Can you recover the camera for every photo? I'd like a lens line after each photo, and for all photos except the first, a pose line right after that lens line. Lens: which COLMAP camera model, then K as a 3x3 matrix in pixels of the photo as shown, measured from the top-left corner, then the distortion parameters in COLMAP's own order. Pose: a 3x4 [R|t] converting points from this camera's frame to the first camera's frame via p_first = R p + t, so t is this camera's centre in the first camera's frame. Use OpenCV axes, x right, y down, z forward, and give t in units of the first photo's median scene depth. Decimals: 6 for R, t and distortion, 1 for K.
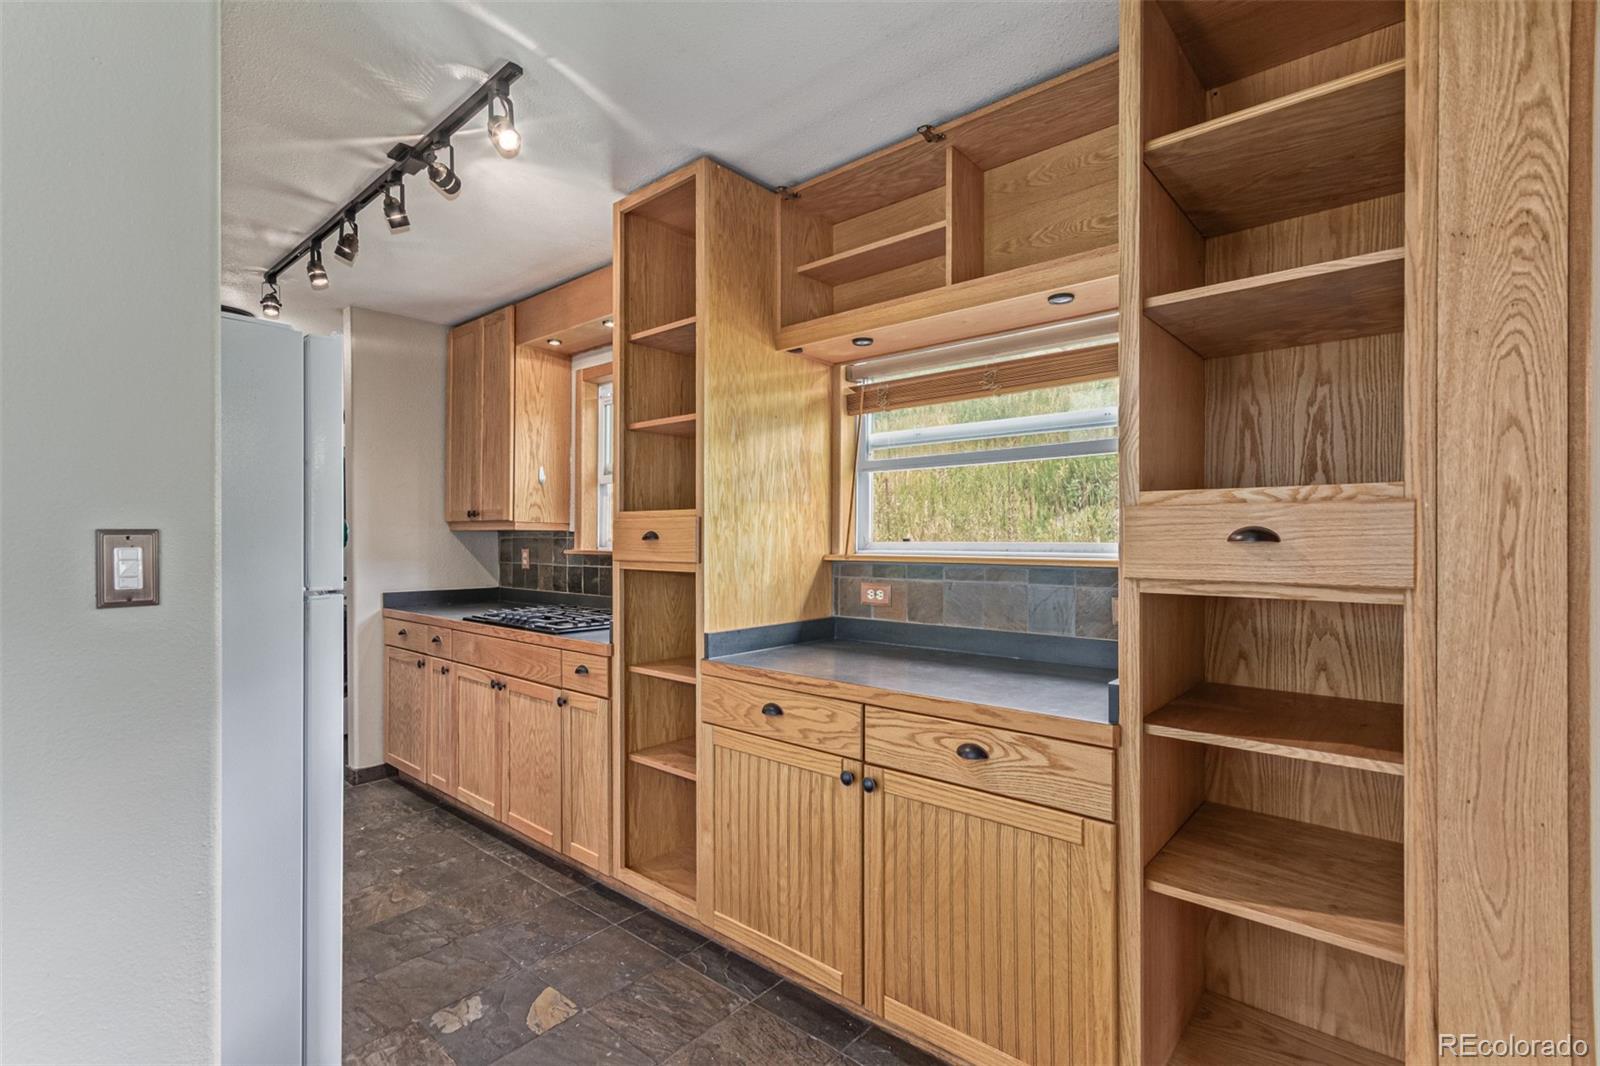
lens RADIAL K [[738.0, 0, 808.4], [0, 738.0, 538.2], [0, 0, 1]] dist [0.005762, 0.000592]
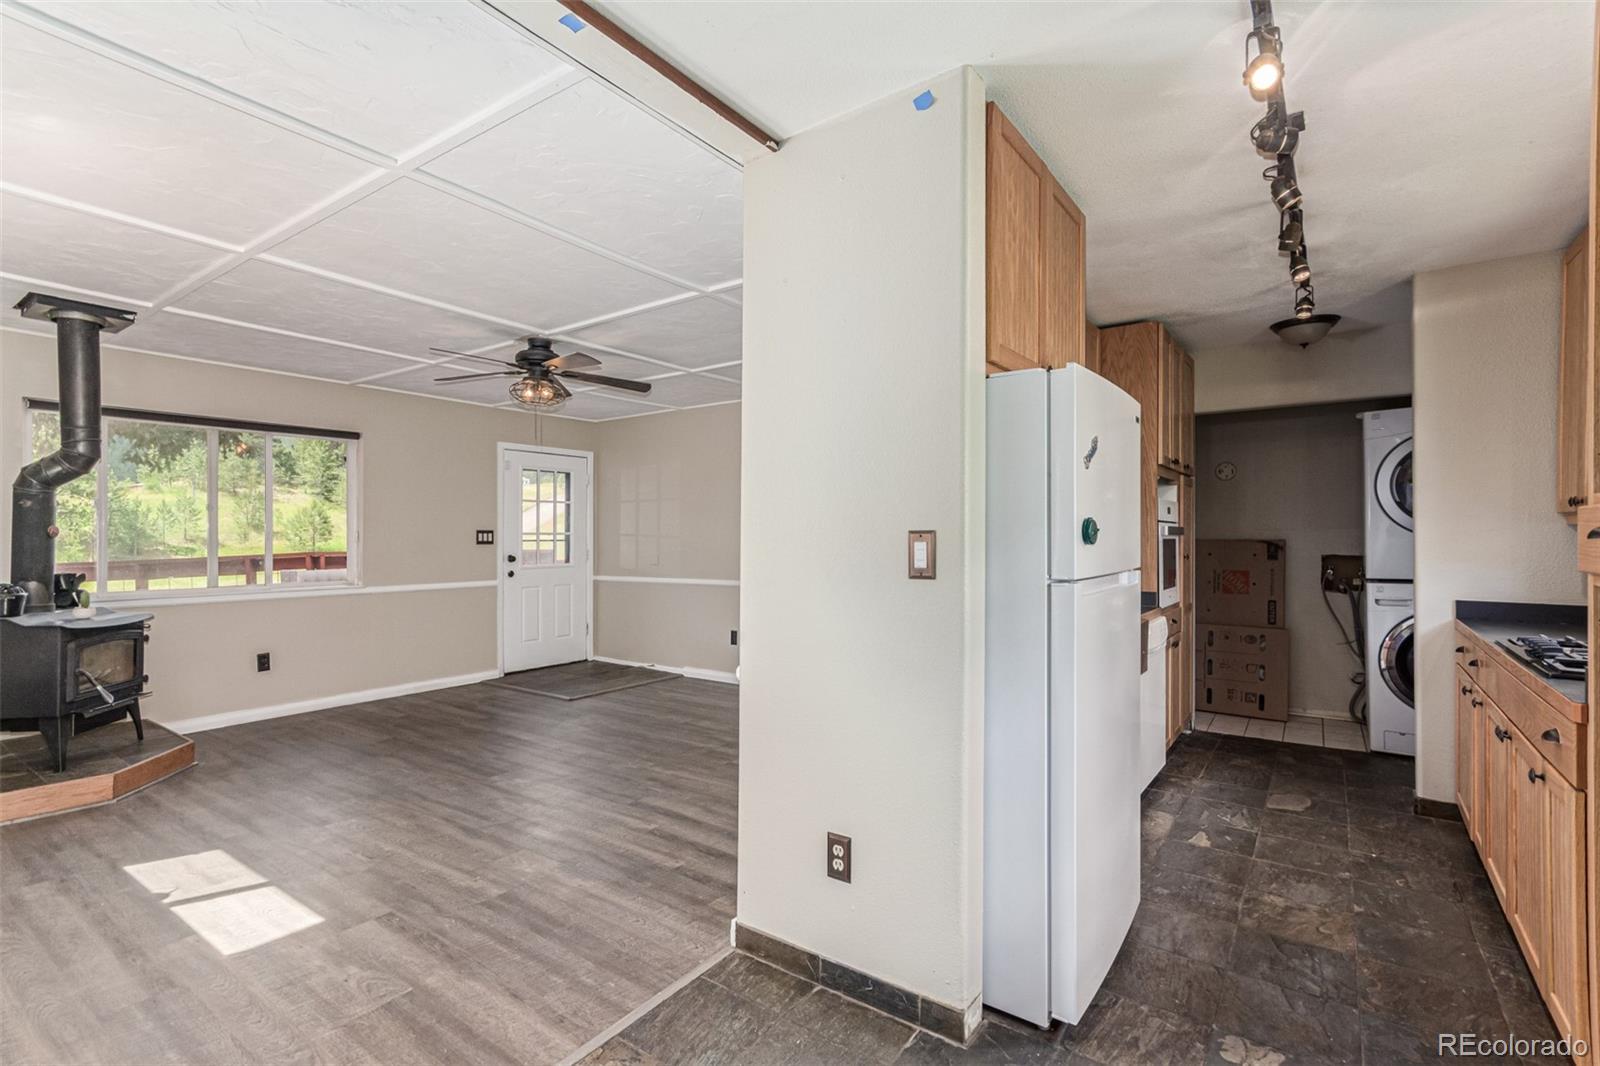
lens RADIAL K [[738.0, 0, 801.1], [0, 738.0, 536.3], [0, 0, 1]] dist [0.005762, 0.000592]
pose [[0.082772, 0.000947, -0.996568, 0.350014], [0.001355, 0.999999, 0.001062, -0.001147], [0.996568, -0.001438, 0.082771, 0.323676]]
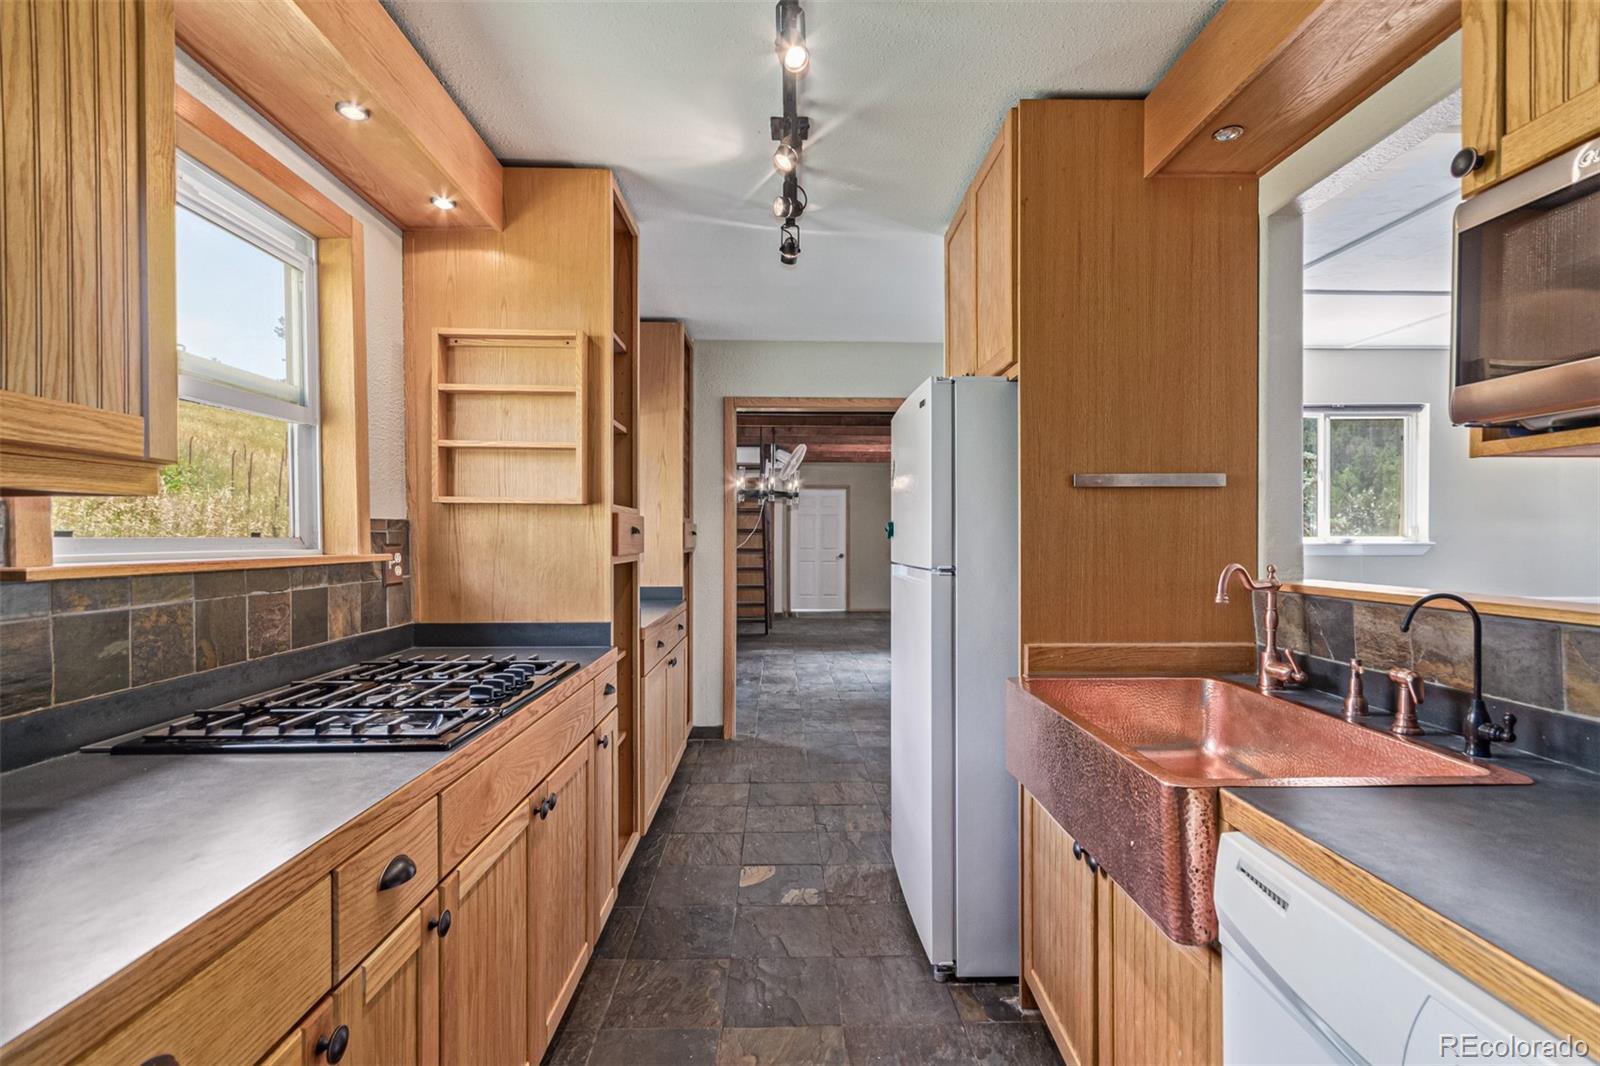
lens RADIAL K [[738.0, 0, 799.4], [0, 738.0, 535.9], [0, 0, 1]] dist [0.005762, 0.000592]
pose [[-0.665746, -0.001152, 0.746178, -1.262594], [0.000674, 0.999997, 0.002145, 0.003877], [-0.746178, 0.001931, -0.665743, 1.637922]]
